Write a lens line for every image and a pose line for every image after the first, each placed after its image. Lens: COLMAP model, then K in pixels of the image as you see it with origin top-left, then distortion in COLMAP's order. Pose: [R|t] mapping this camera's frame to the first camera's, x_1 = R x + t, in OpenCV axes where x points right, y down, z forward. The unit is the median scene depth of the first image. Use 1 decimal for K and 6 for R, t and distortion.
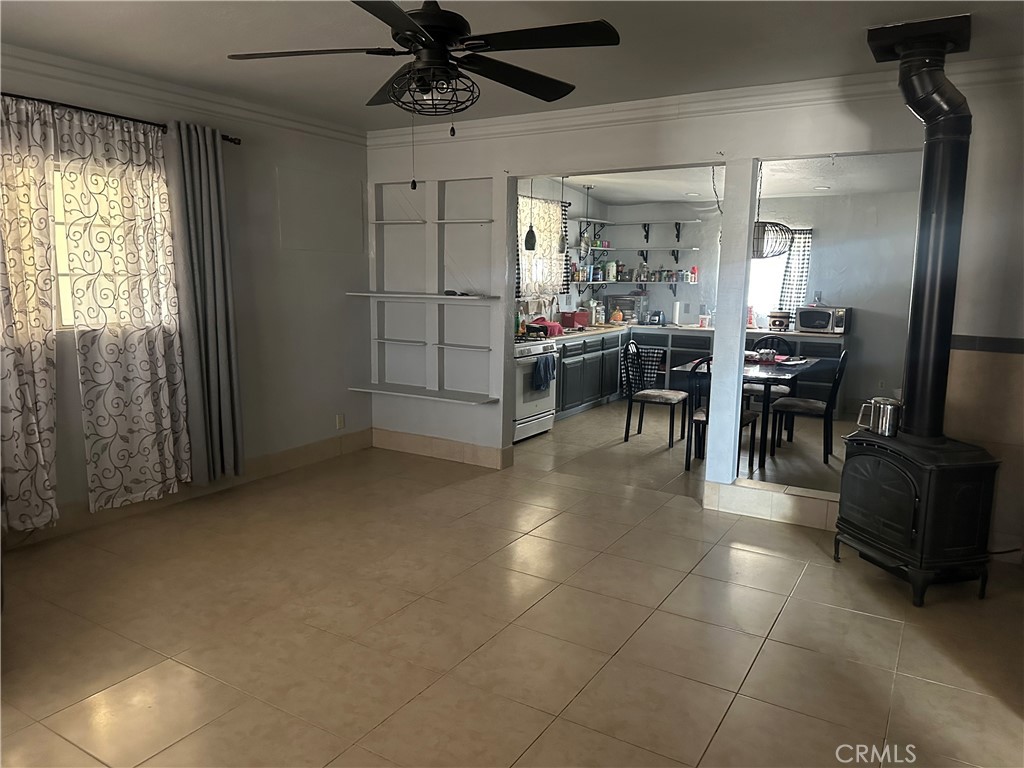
lens RADIAL K [[710.9, 0, 512.0], [0, 710.9, 384.0], [0, 0, 1]] dist [0.190373, -0.370666]
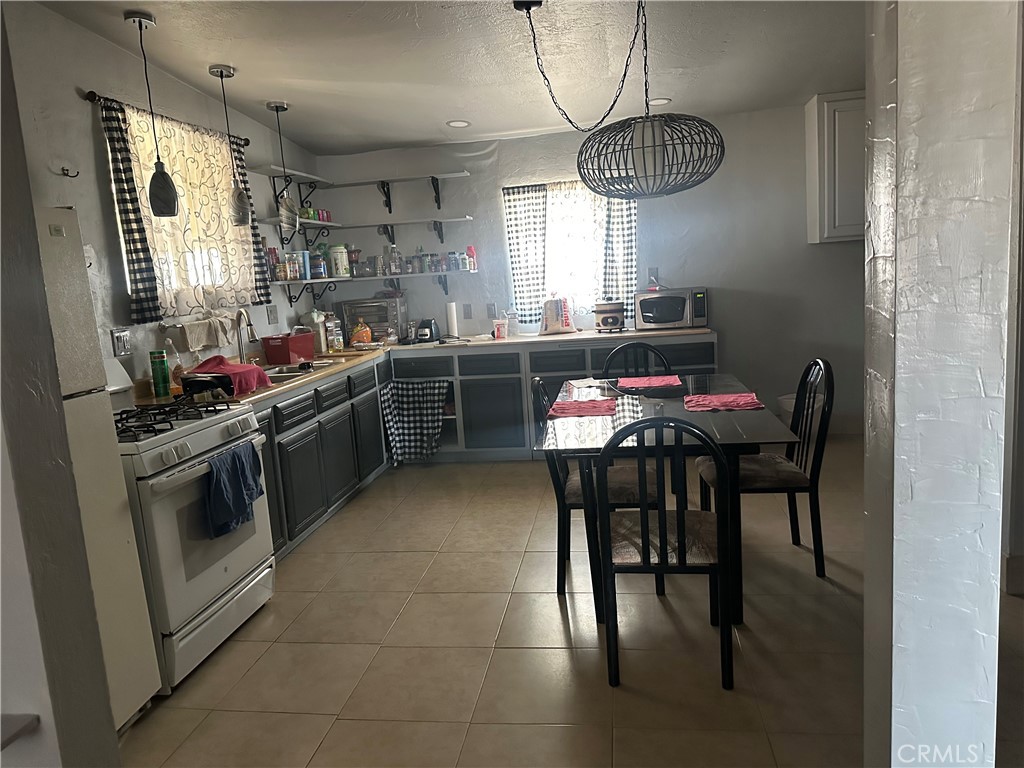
lens RADIAL K [[710.9, 0, 512.0], [0, 710.9, 384.0], [0, 0, 1]] dist [0.190373, -0.370666]
pose [[0.919335, -0.136227, 0.369142, 0.037590], [0.140038, 0.990007, 0.016591, -0.050127], [-0.367714, 0.036441, 0.929225, 0.431162]]
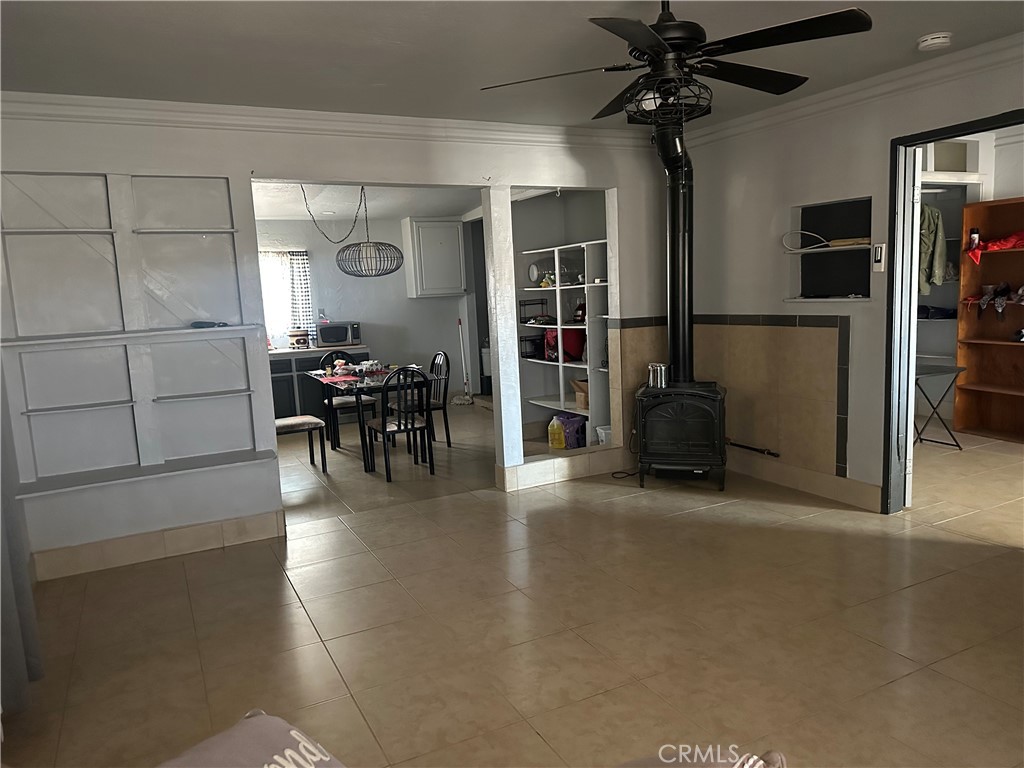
lens RADIAL K [[710.9, 0, 512.0], [0, 710.9, 384.0], [0, 0, 1]] dist [0.190373, -0.370666]
pose [[0.520505, -0.151841, 0.840249, -0.347575], [0.184136, 0.980868, 0.063186, -0.033826], [-0.833768, 0.121831, 0.538506, 0.204192]]
